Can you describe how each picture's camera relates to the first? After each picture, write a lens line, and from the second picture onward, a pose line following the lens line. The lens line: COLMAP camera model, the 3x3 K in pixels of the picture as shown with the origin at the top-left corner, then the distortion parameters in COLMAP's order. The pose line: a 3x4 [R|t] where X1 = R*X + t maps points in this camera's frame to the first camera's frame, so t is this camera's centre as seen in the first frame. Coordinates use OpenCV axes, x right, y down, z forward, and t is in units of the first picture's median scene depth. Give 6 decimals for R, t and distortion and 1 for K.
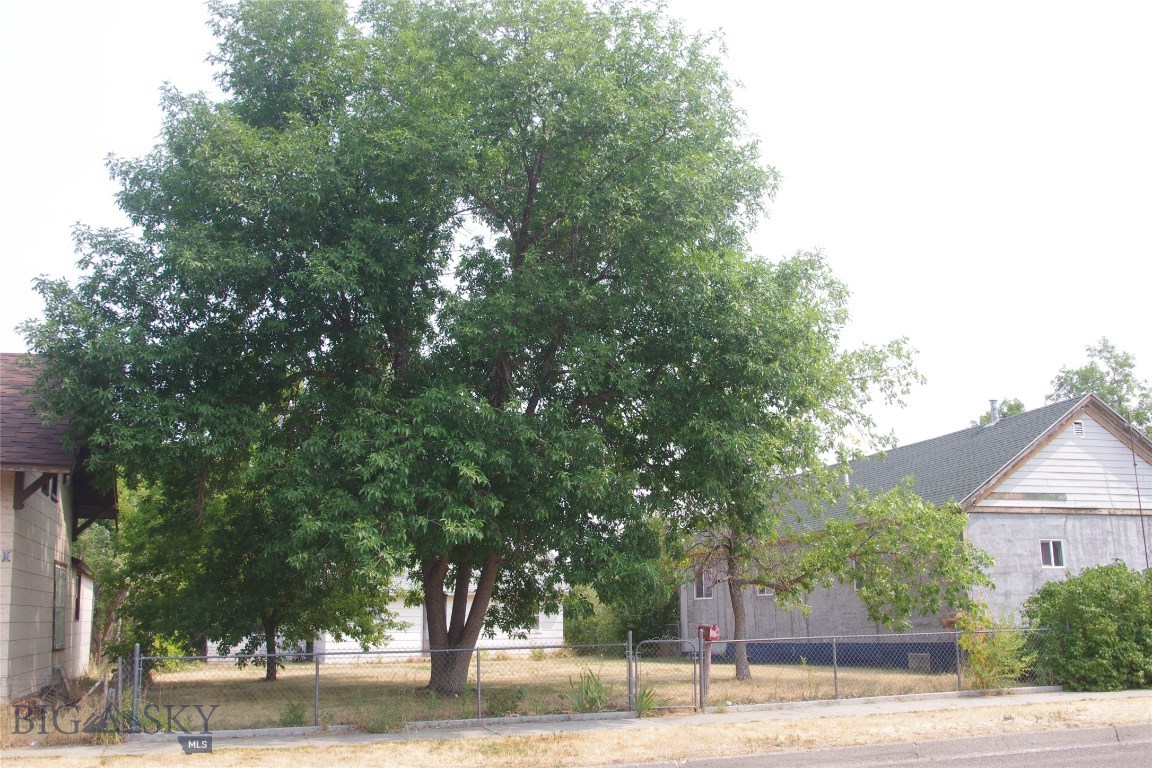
lens RADIAL K [[1153.7, 0, 575.4], [0, 1153.7, 387.2], [0, 0, 1]] dist [-0.044208, 0.000000]
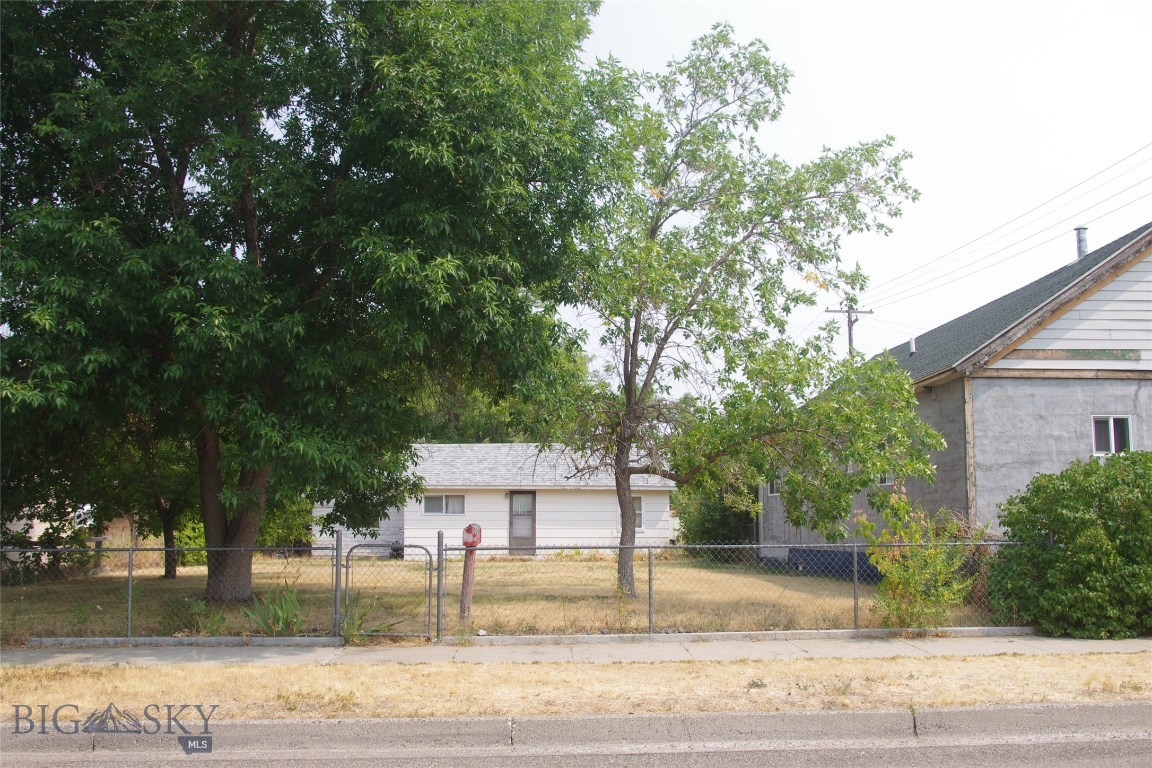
lens RADIAL K [[1153.7, 0, 576.4], [0, 1153.7, 381.9], [0, 0, 1]] dist [-0.044208, 0.000000]
pose [[0.964055, -0.014300, -0.265316, 0.290064], [0.036145, 0.996326, 0.077635, 0.047269], [0.263231, -0.084434, 0.961031, 0.247937]]
